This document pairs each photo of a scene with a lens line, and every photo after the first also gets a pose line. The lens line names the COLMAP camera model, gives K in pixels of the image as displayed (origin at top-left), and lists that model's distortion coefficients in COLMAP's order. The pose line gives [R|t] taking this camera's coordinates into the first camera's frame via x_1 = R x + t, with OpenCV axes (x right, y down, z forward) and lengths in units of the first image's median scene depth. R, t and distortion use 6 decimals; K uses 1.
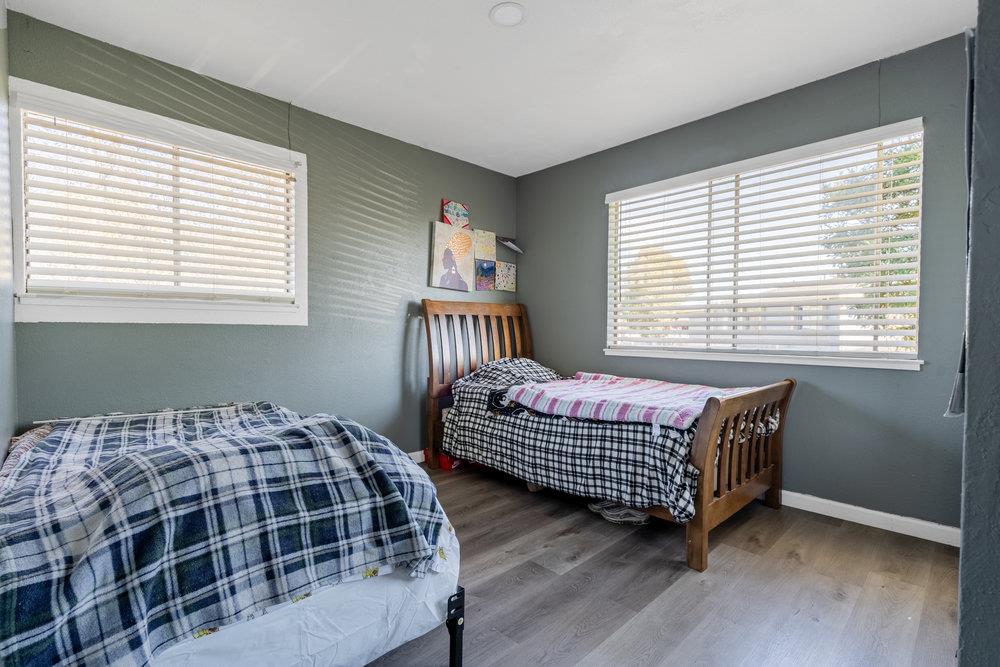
lens RADIAL K [[466.3, 0, 500.1], [0, 466.3, 321.1], [0, 0, 1]] dist [0.001829, 0.000996]
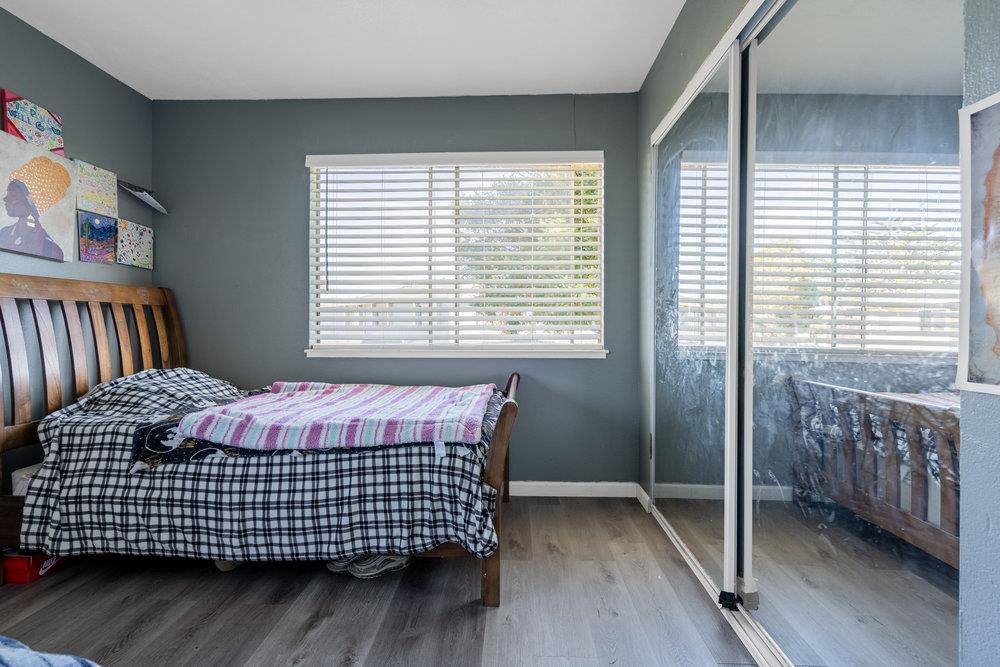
lens RADIAL K [[466.3, 0, 500.1], [0, 466.3, 321.1], [0, 0, 1]] dist [0.001829, 0.000996]
pose [[0.720107, 0.004974, 0.693845, -0.120098], [-0.011249, 0.999927, 0.004506, 0.005332], [-0.693771, -0.011050, 0.720110, 0.276858]]
